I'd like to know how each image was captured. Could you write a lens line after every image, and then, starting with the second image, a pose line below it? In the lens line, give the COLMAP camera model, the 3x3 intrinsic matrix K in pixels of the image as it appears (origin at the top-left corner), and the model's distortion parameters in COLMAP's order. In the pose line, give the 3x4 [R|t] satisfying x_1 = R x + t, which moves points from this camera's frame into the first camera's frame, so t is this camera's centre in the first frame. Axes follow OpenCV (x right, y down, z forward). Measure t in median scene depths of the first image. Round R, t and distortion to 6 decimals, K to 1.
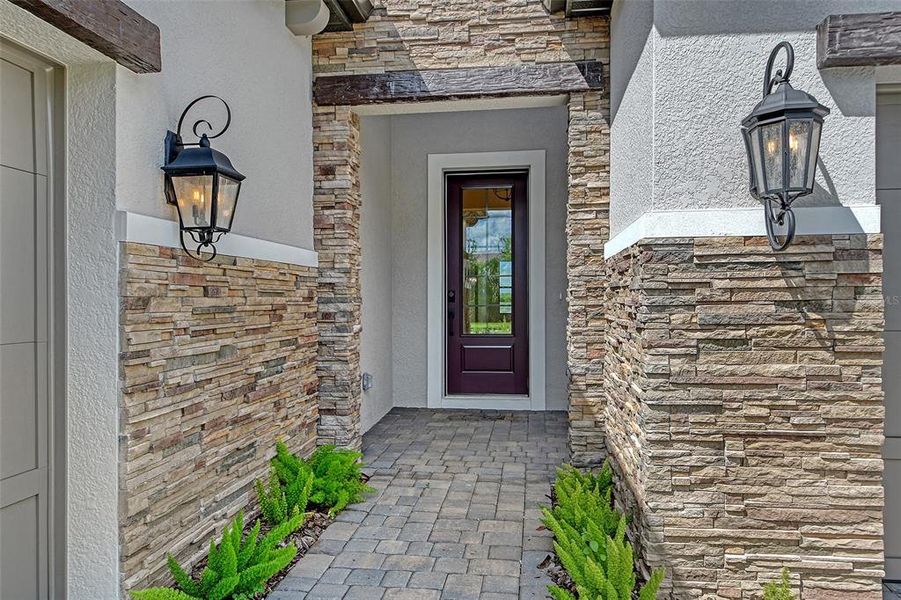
lens RADIAL K [[614.0, 0, 450.5], [0, 614.0, 300.0], [0, 0, 1]] dist [0.036222, -0.000345]
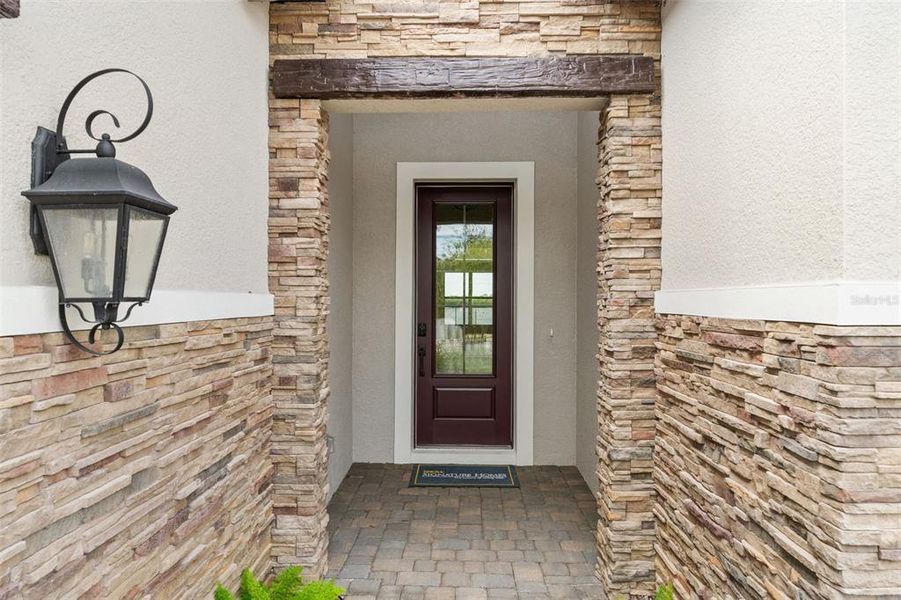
lens RADIAL K [[610.0, 0, 440.4], [0, 610.0, 299.8], [0, 0, 1]] dist [-0.002052, 0.003453]
pose [[0.995346, 0.009807, 0.095860, -0.088944], [-0.009586, 0.999950, -0.002767, -0.073409], [-0.095883, 0.001835, 0.995391, 0.257303]]
